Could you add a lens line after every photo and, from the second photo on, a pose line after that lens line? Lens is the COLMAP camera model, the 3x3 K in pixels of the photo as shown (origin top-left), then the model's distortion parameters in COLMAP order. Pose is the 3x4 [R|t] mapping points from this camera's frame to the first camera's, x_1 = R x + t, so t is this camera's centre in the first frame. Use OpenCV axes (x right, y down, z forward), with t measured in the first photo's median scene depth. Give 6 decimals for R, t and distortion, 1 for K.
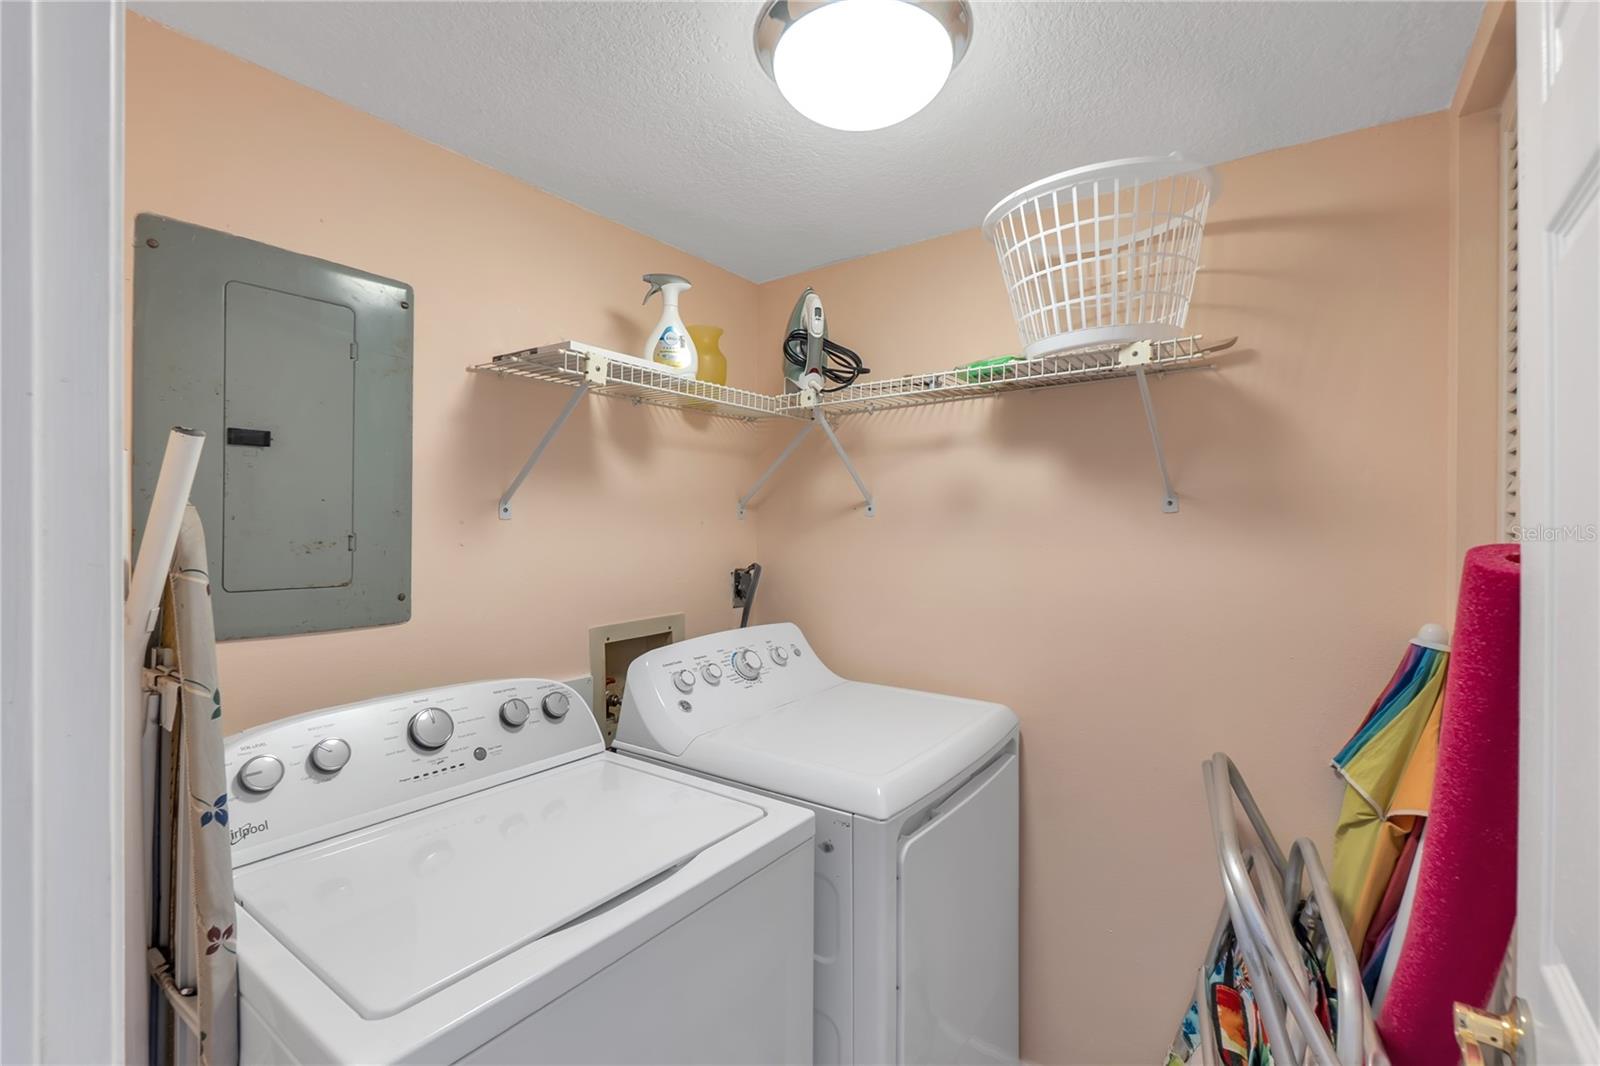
lens RADIAL K [[715.4, 0, 803.7], [0, 715.4, 523.7], [0, 0, 1]] dist [-0.011696, 0.001605]
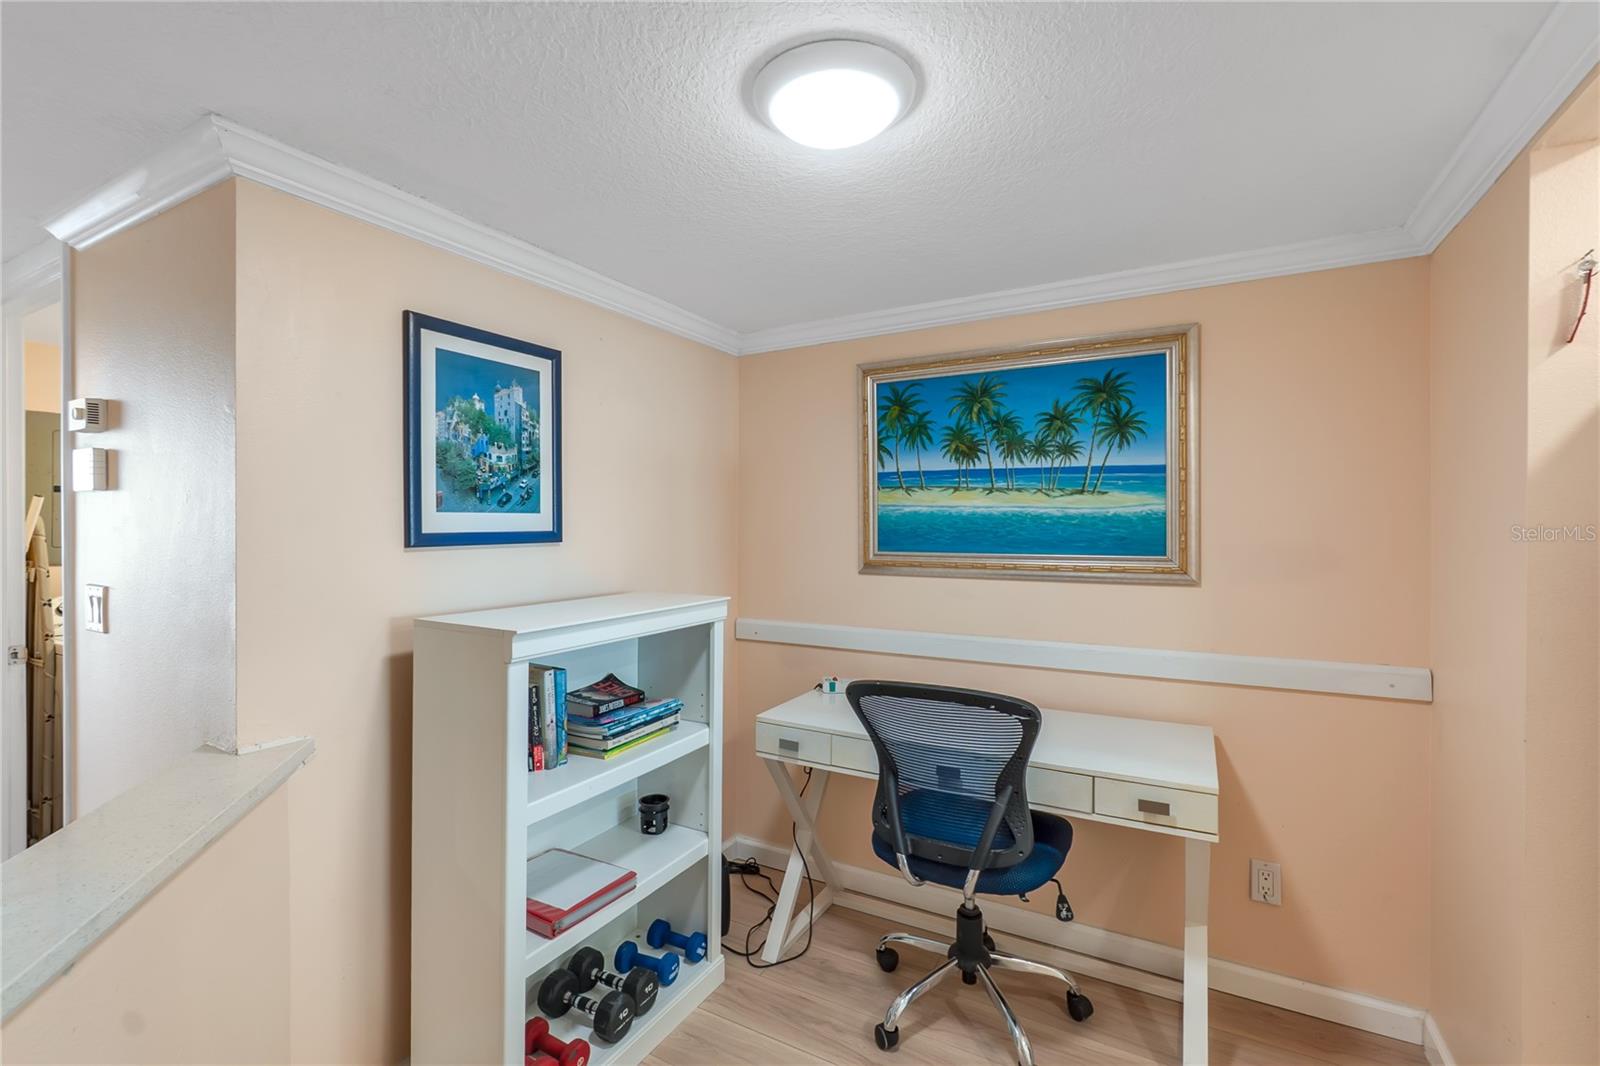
lens RADIAL K [[715.4, 0, 803.8], [0, 715.4, 533.4], [0, 0, 1]] dist [-0.011696, 0.001605]
pose [[0.992732, -0.003877, 0.120280, 2.449510], [0.004067, 0.999991, -0.001338, 0.079269], [-0.120274, 0.001818, 0.992739, -2.905286]]
